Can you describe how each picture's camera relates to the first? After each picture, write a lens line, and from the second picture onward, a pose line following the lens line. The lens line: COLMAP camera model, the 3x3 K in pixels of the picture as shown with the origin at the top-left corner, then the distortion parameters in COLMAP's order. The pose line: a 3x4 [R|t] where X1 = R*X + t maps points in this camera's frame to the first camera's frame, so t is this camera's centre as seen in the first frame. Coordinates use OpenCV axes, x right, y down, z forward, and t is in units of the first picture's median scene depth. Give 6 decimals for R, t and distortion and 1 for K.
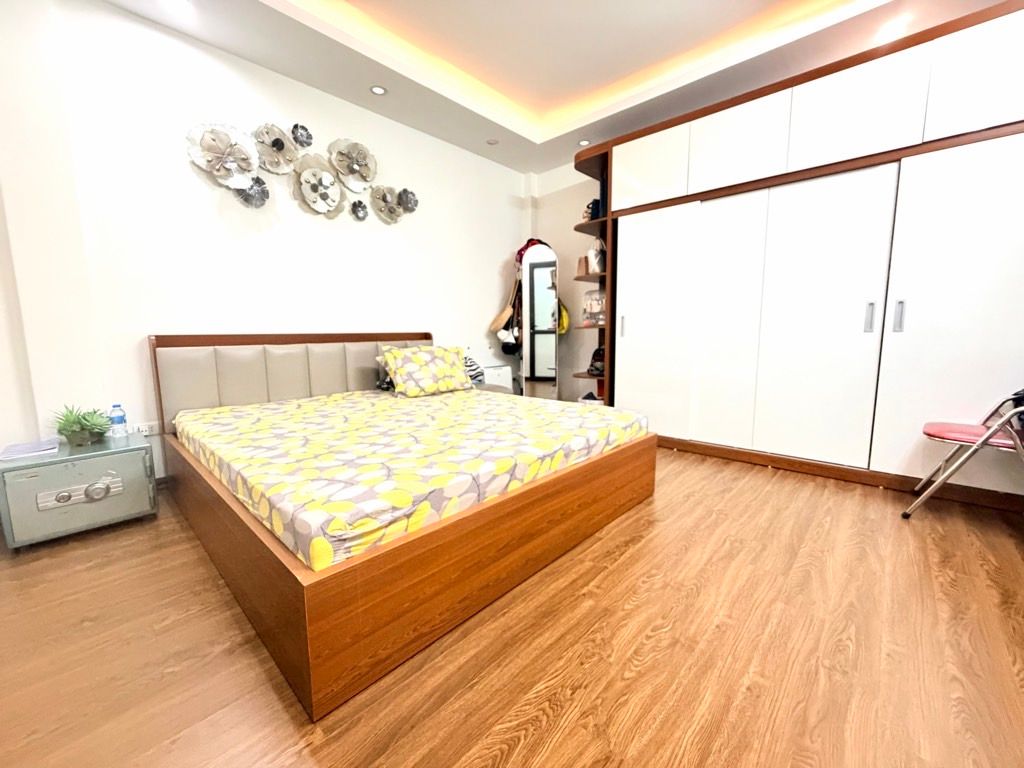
lens RADIAL K [[409.9, 0, 513.3], [0, 409.9, 383.1], [0, 0, 1]] dist [-0.000685, 0.000459]
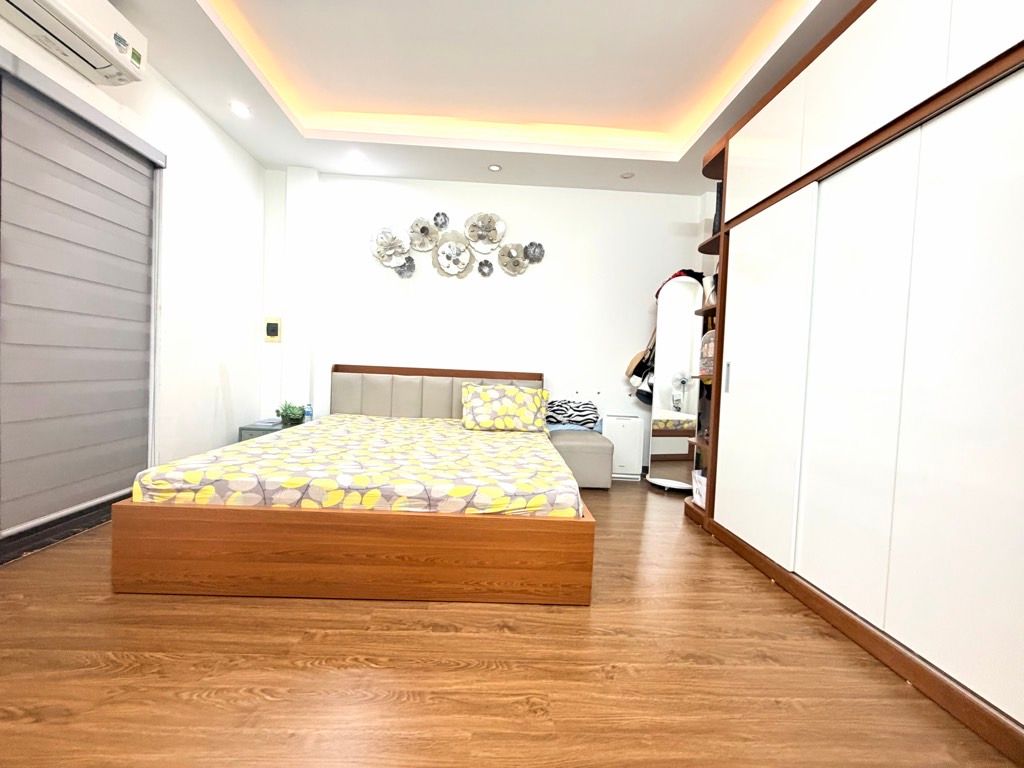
lens RADIAL K [[409.9, 0, 511.8], [0, 409.9, 383.4], [0, 0, 1]] dist [-0.000685, 0.000459]
pose [[0.703047, 0.065533, -0.708118, 0.620849], [-0.139017, 0.989199, -0.046475, -0.053289], [0.697423, 0.131114, 0.704563, 0.299740]]
